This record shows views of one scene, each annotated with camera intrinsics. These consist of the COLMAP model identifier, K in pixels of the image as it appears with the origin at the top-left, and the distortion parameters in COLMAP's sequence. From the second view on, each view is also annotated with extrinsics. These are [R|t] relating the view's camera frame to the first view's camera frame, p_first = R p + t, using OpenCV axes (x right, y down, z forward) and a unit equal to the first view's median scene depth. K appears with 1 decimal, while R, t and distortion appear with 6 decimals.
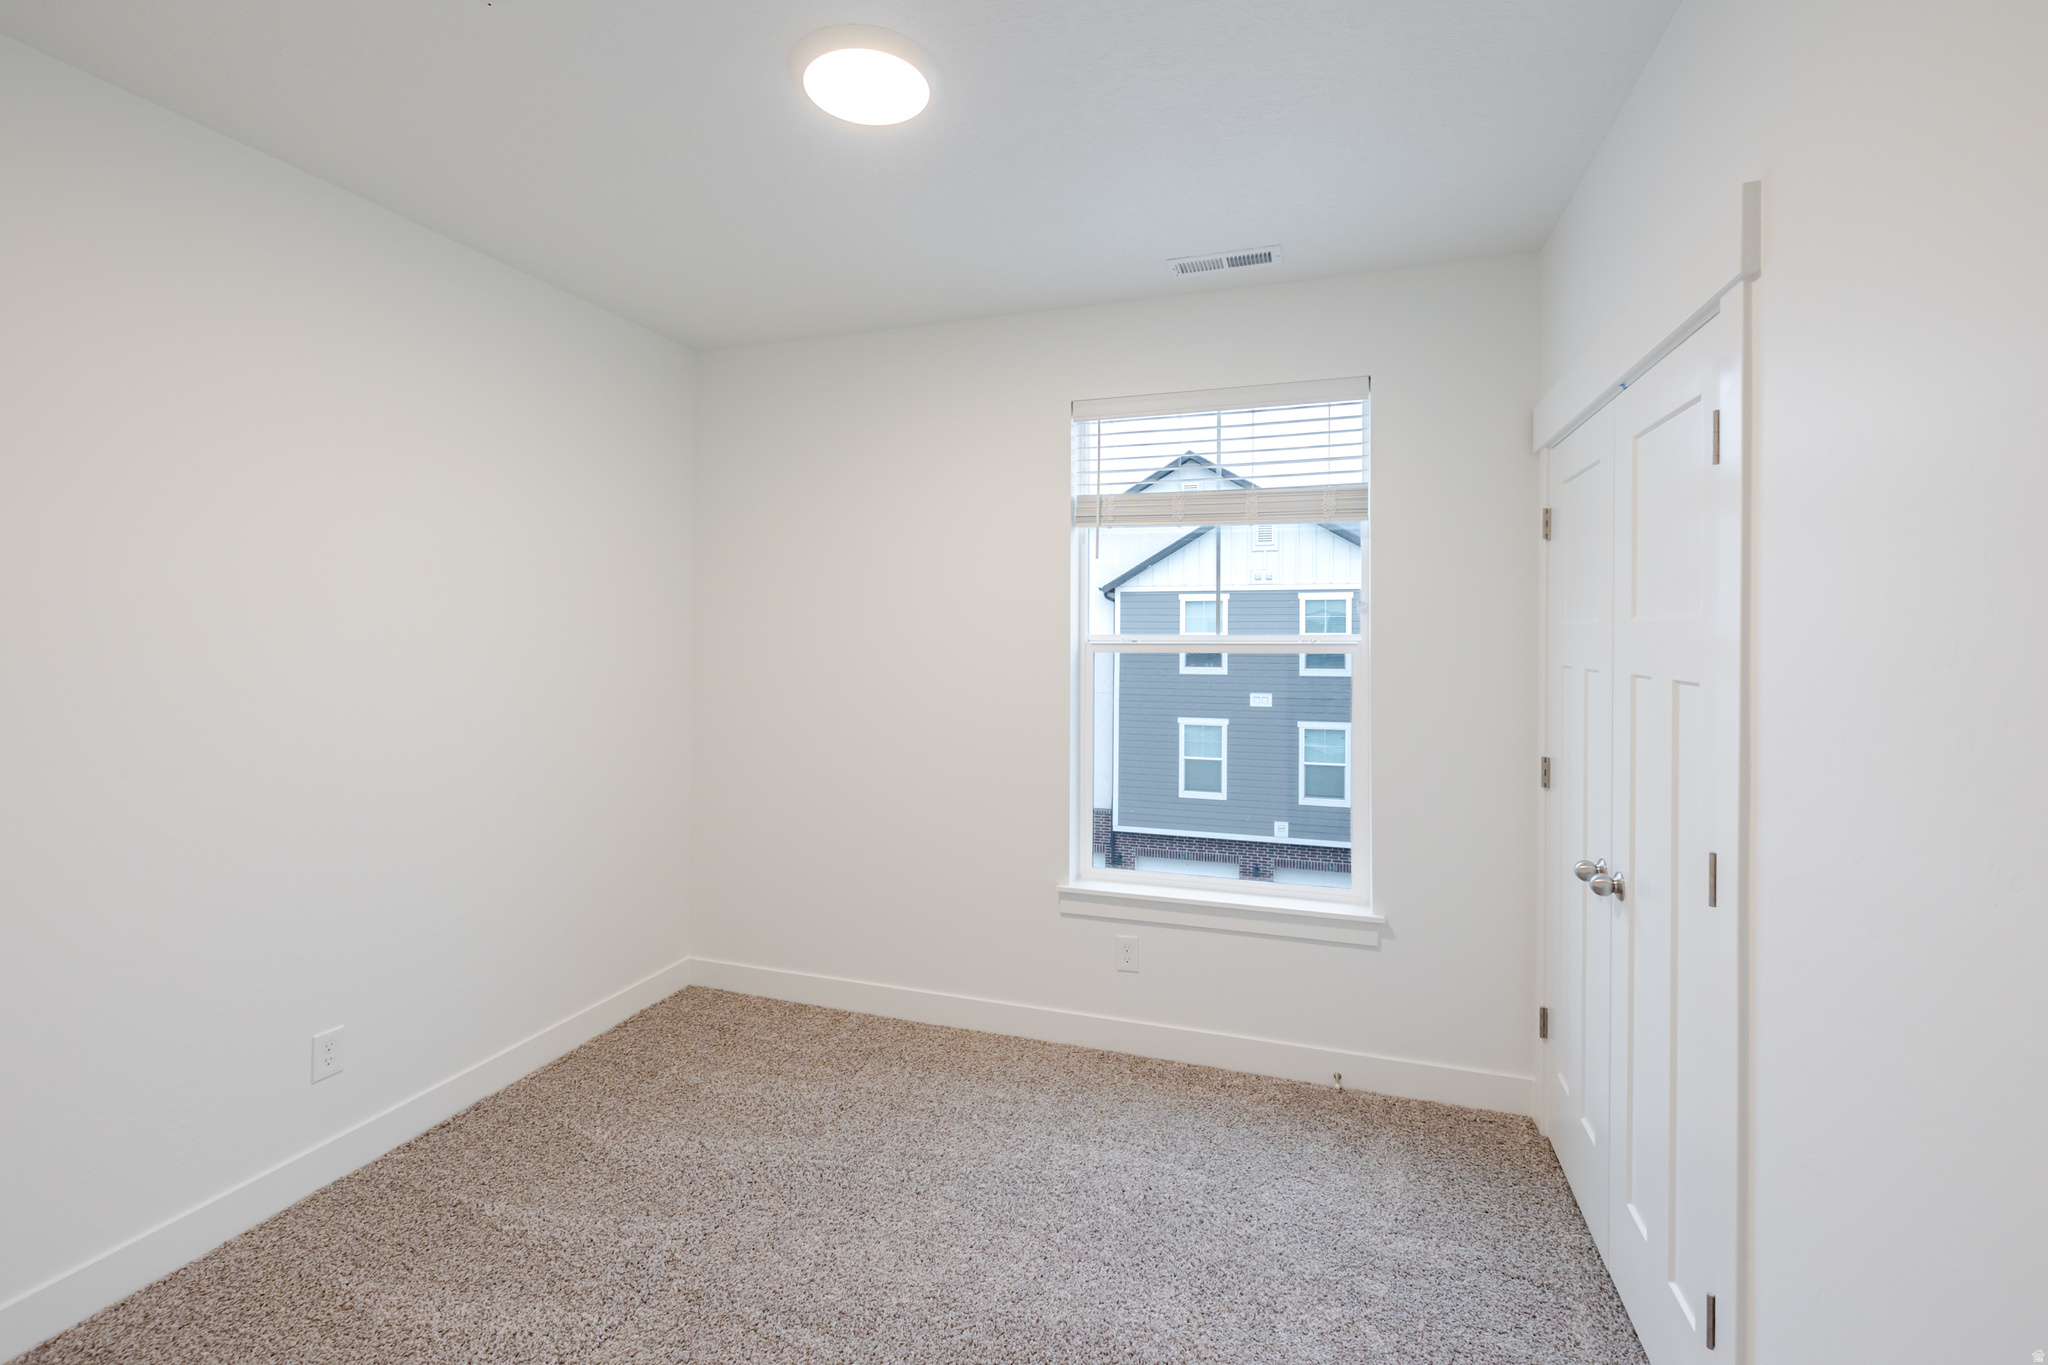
lens RADIAL K [[881.6, 0, 1025.2], [0, 881.6, 644.8], [0, 0, 1]] dist [0.001207, 0.000190]
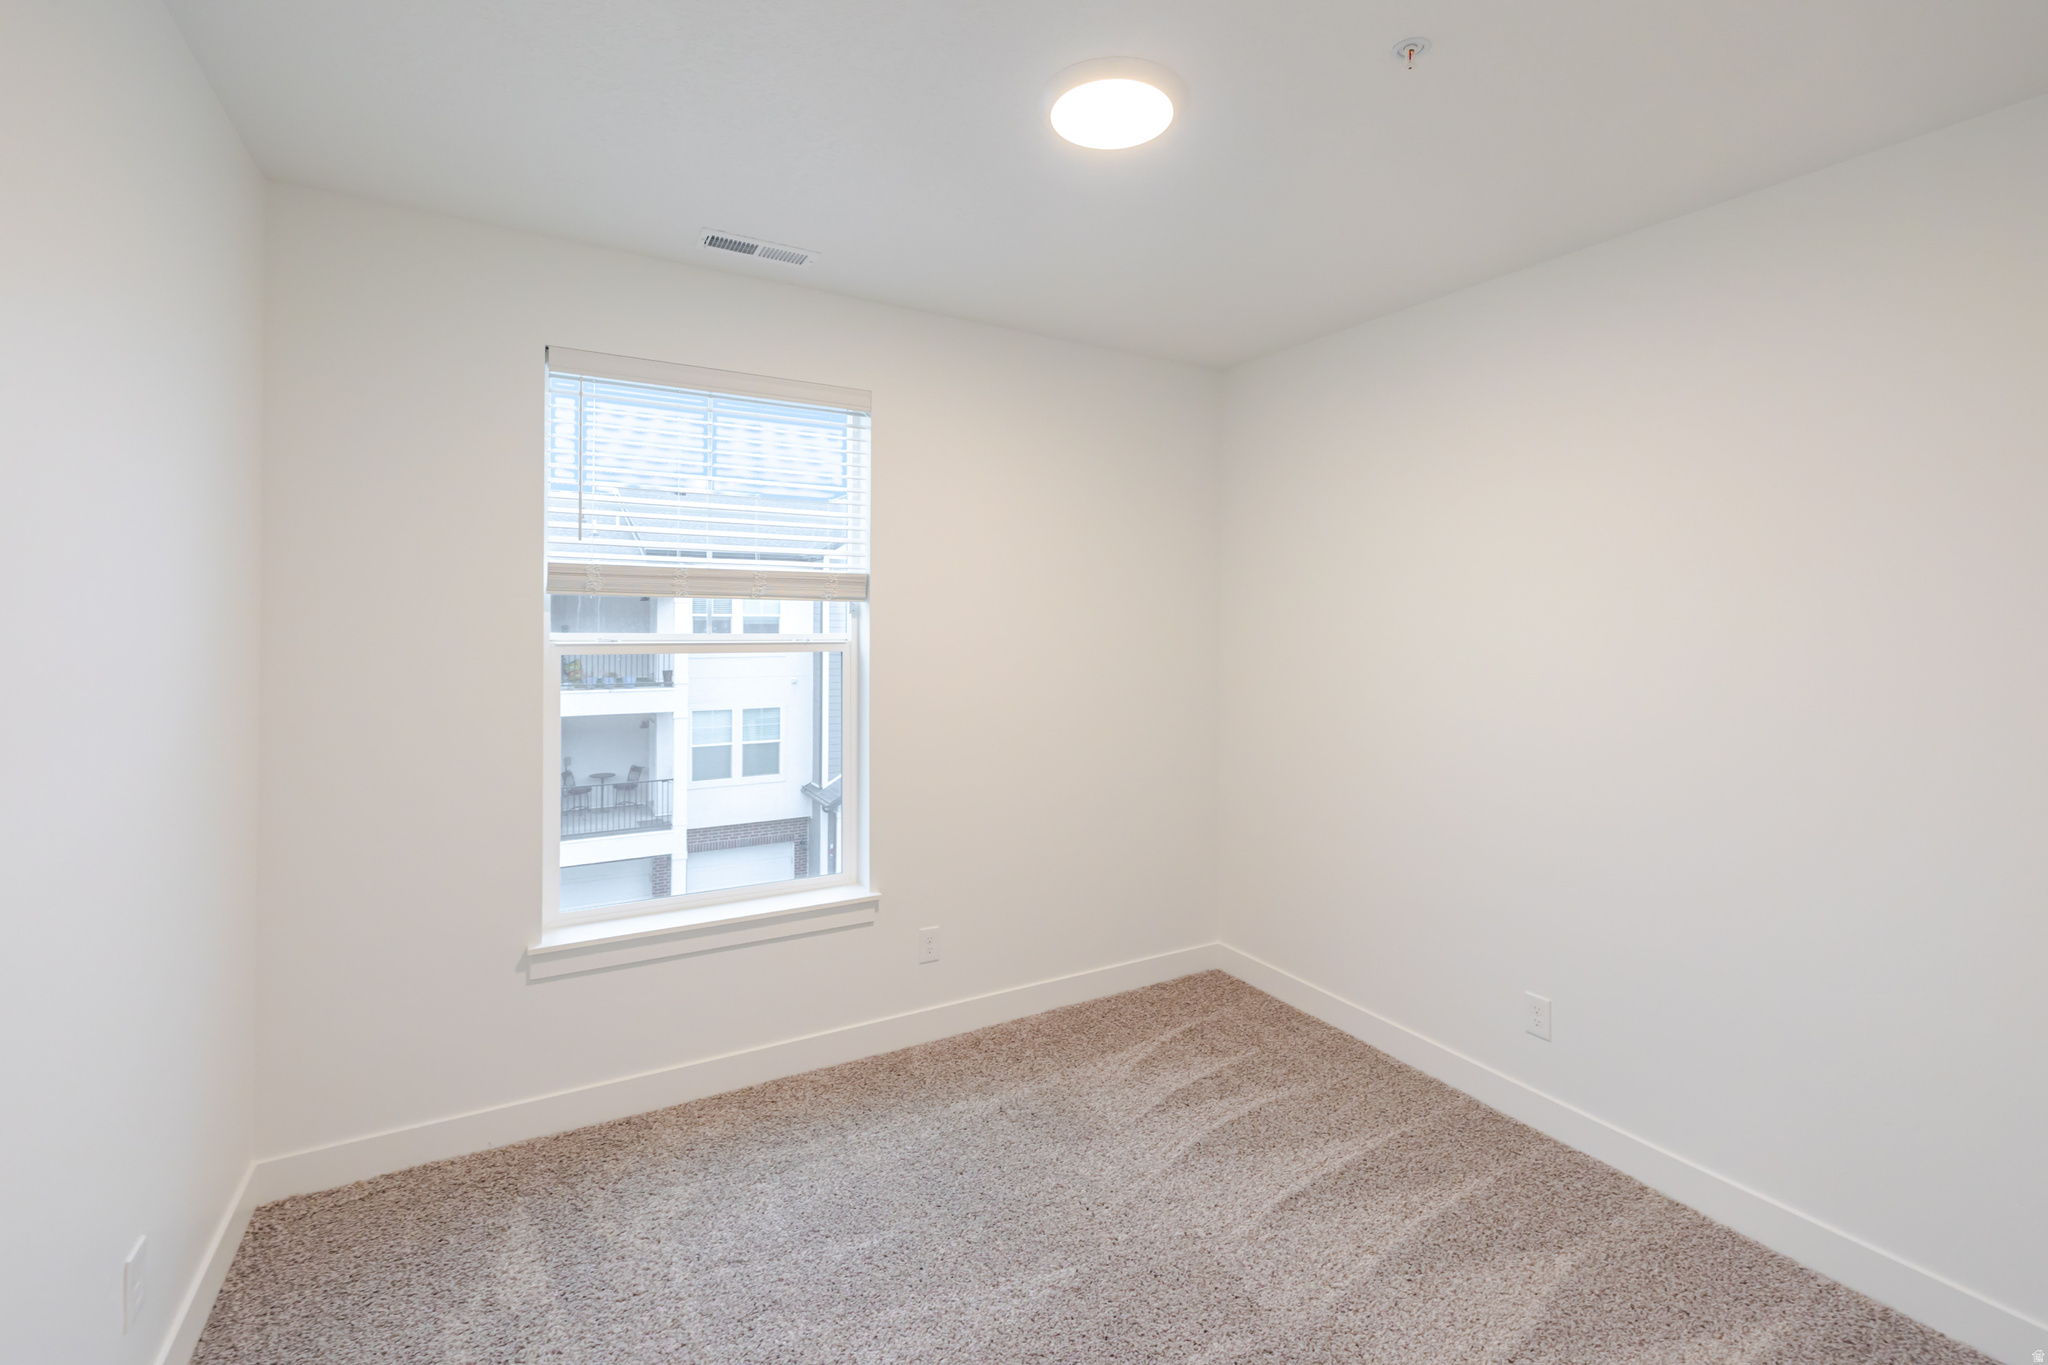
lens RADIAL K [[935.0, 0, 1025.6], [0, 935.0, 644.9], [0, 0, 1]] dist [-0.000129, -0.000143]
pose [[0.623652, 0.000503, 0.781702, -0.397744], [-0.000982, 1.000000, 0.000140, -0.001152], [-0.781701, -0.000855, 0.623653, 0.135085]]
